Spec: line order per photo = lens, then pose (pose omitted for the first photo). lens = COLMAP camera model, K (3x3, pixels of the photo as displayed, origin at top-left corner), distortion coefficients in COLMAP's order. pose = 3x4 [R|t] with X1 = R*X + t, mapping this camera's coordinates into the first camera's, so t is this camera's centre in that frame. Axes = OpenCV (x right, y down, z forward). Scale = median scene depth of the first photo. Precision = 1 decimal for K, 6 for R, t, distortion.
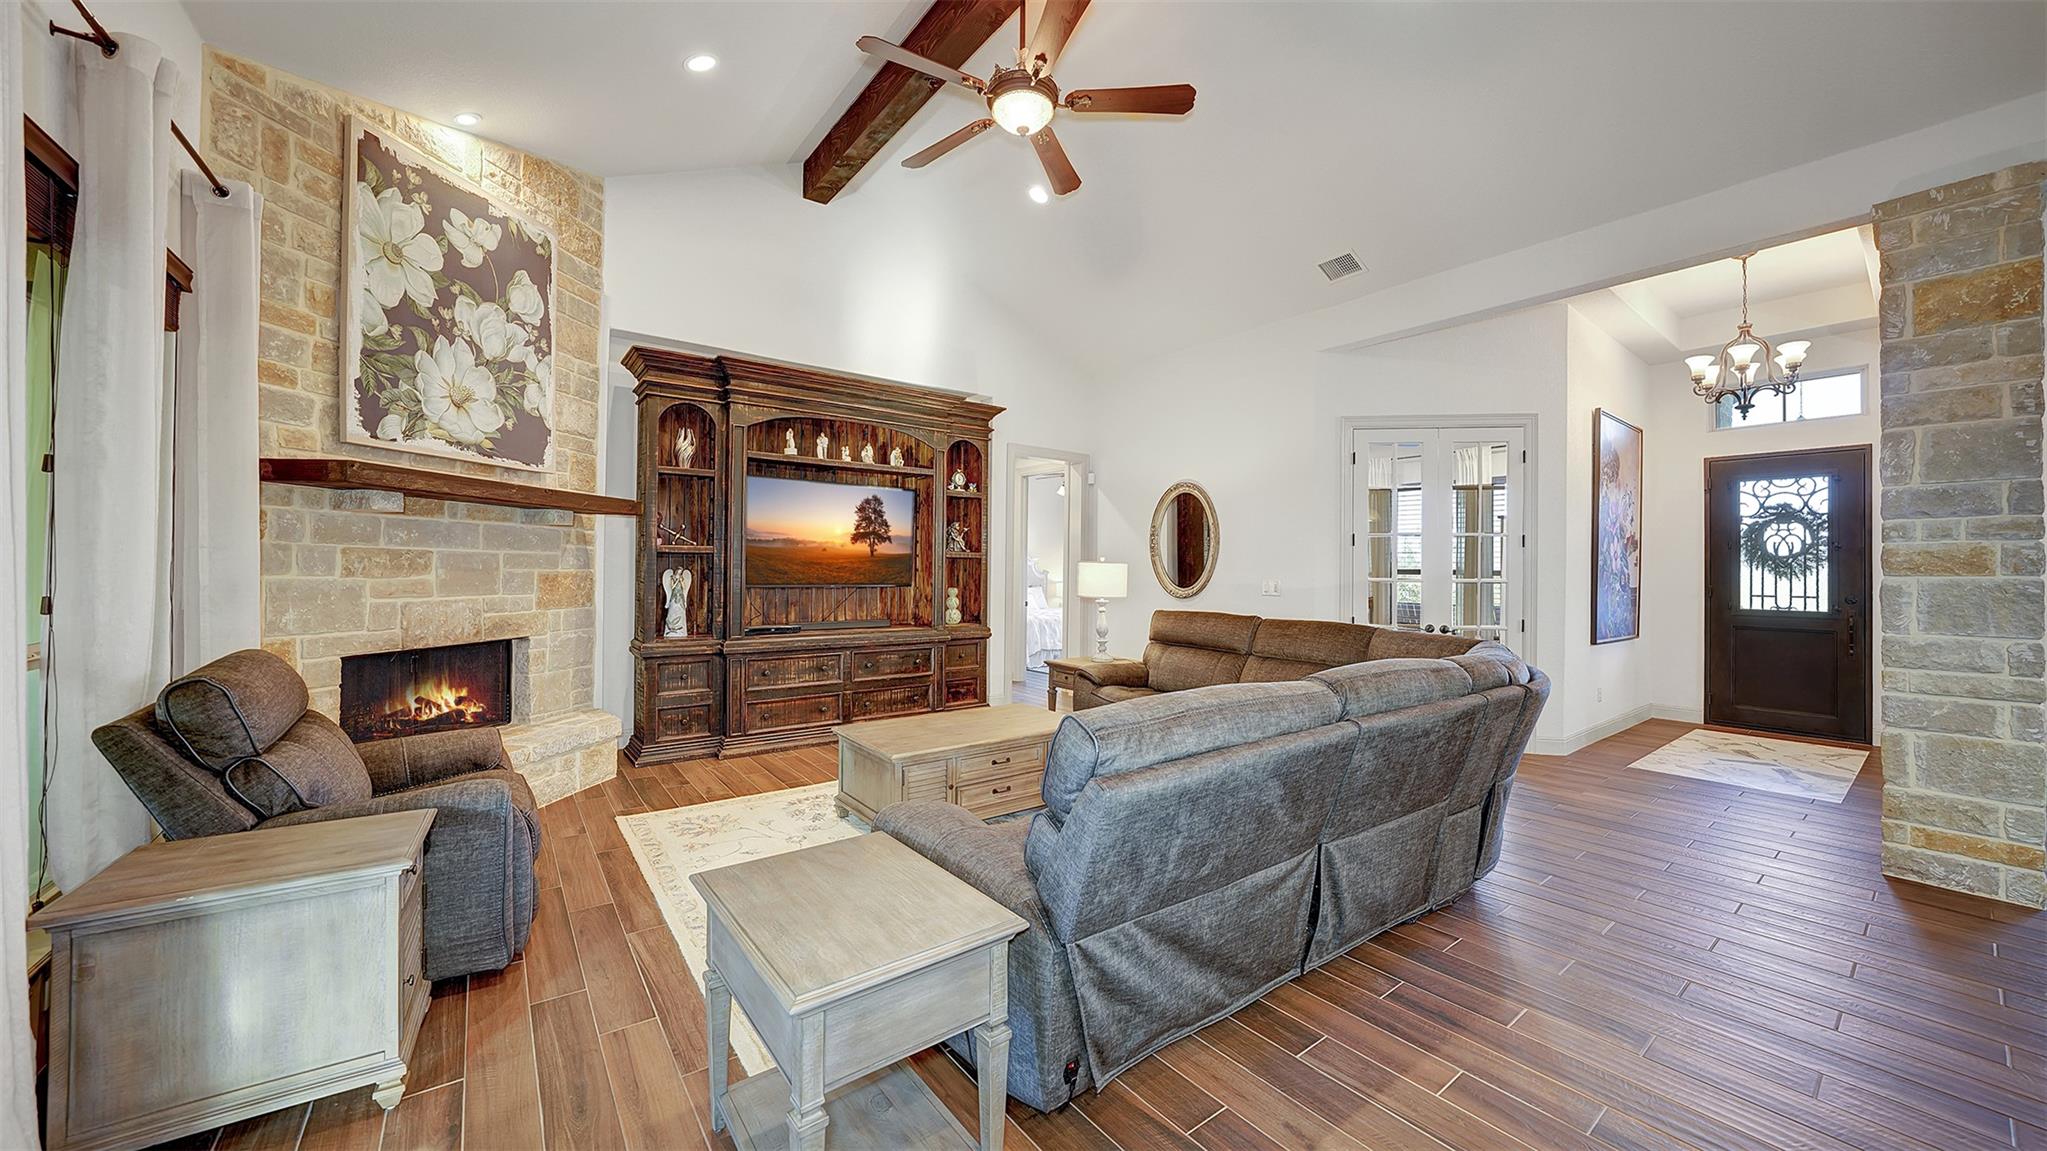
lens RADIAL K [[722.4, 0, 1025.7], [0, 722.4, 569.2], [0, 0, 1]] dist [-0.022921, 0.003316]
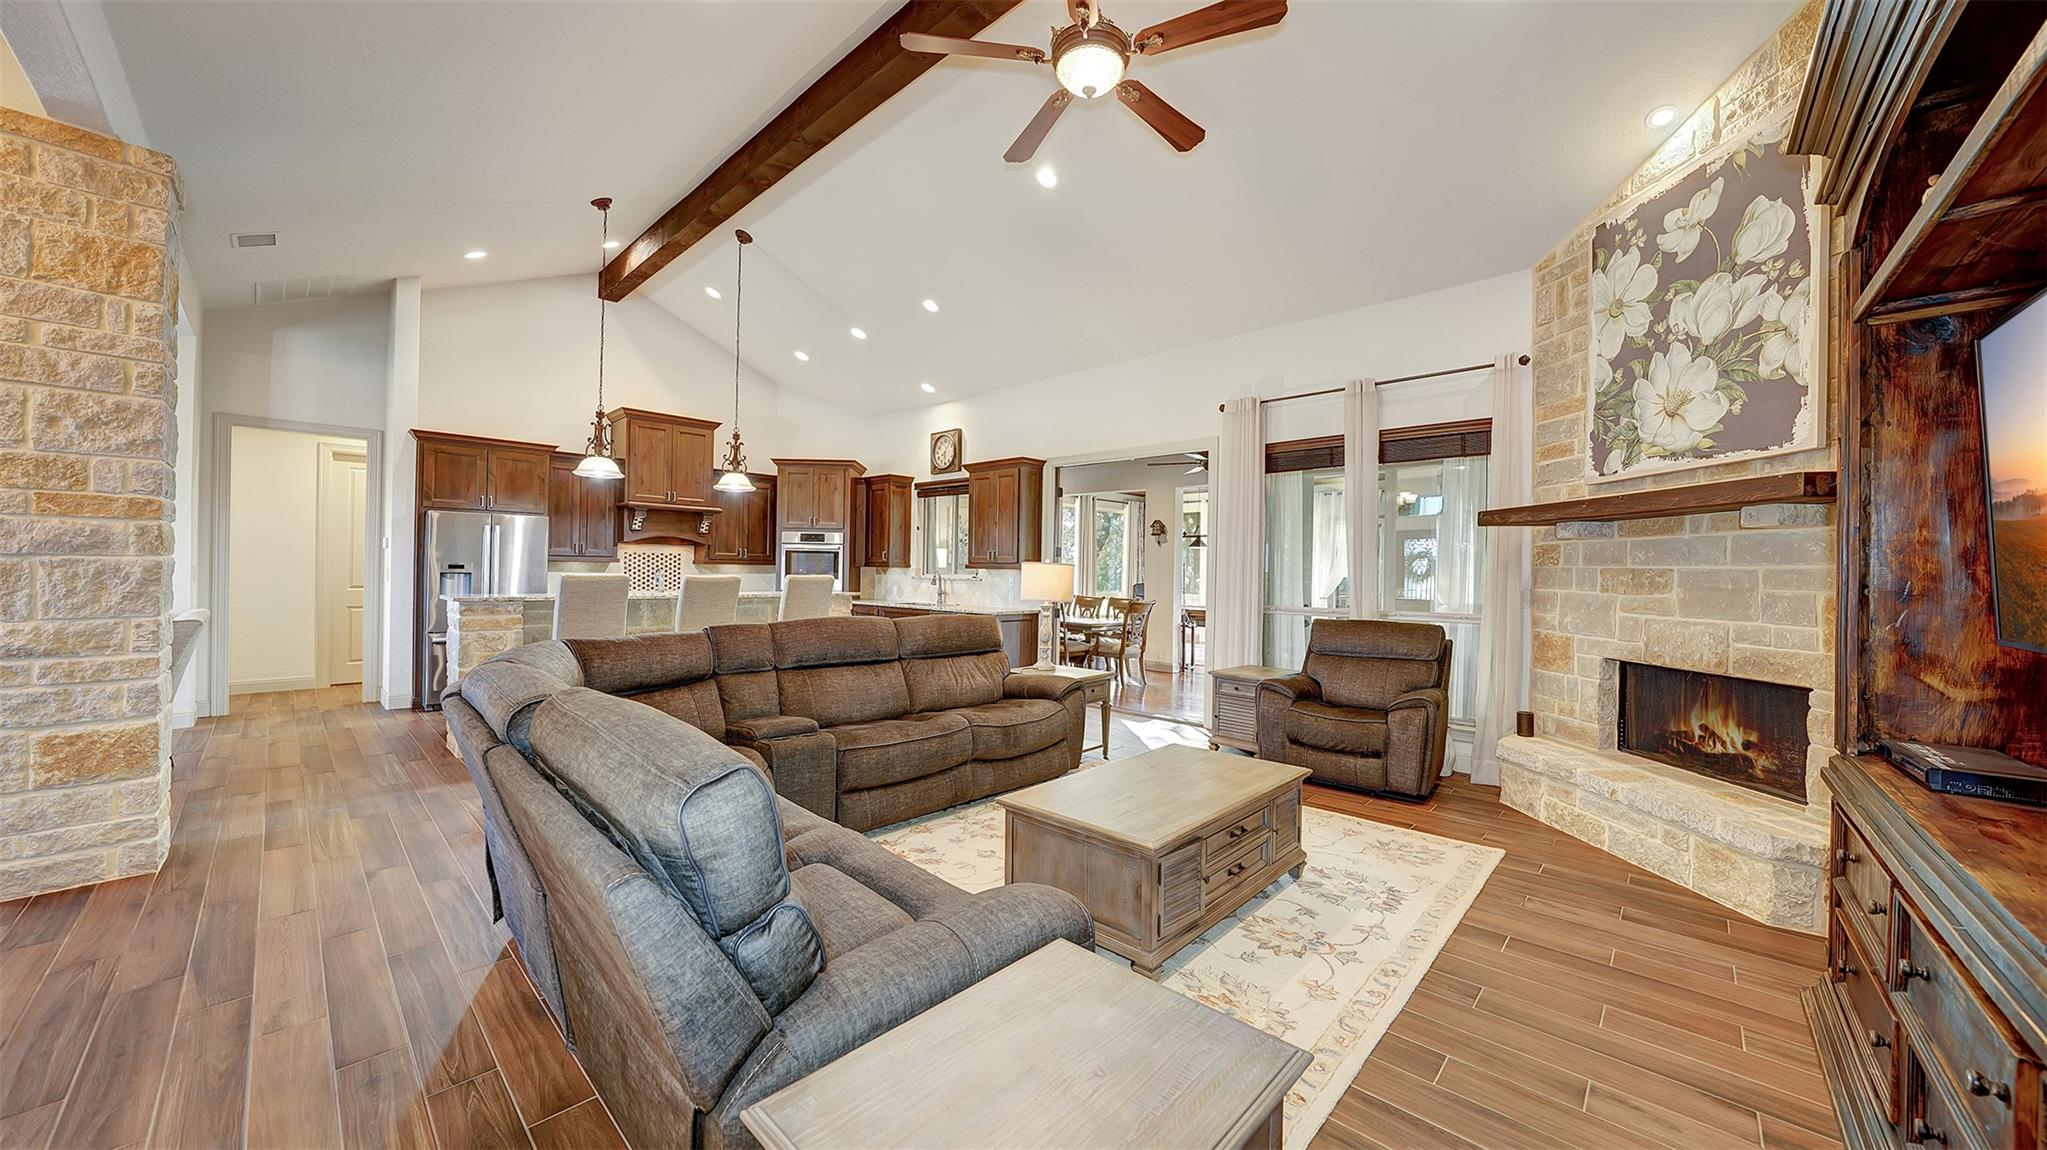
lens RADIAL K [[722.4, 0, 1015.7], [0, 722.4, 569.1], [0, 0, 1]] dist [-0.022921, 0.003316]
pose [[-0.987140, -0.025064, -0.157883, 0.185142], [-0.024520, 0.999685, -0.005392, 0.001362], [0.157969, -0.001451, -0.987443, 1.598377]]
